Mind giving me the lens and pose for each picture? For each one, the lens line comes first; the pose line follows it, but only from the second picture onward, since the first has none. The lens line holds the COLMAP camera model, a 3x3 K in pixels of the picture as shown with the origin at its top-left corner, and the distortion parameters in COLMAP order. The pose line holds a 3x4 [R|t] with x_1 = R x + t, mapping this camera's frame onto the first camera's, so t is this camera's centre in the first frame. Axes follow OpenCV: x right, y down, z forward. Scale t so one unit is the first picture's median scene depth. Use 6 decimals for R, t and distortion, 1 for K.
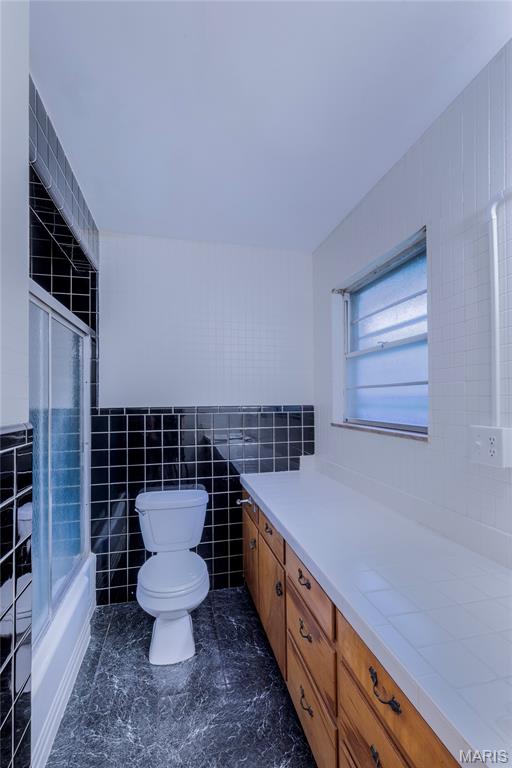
lens RADIAL K [[343.1, 0, 265.0], [0, 343.1, 392.5], [0, 0, 1]] dist [0.006840, -0.000318]
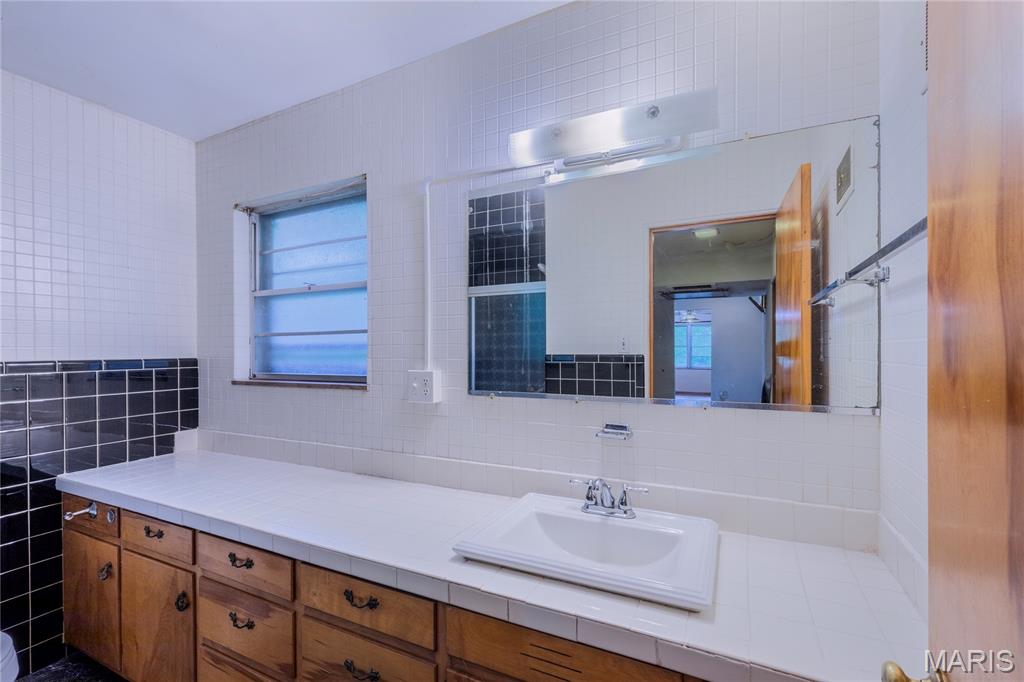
lens RADIAL K [[457.4, 0, 516.0], [0, 457.4, 348.9], [0, 0, 1]] dist [0.006840, -0.000318]
pose [[0.649079, 0.003452, 0.760713, -0.179224], [-0.008888, 0.999956, 0.003046, 0.010015], [-0.760669, -0.008738, 0.649081, -0.137270]]
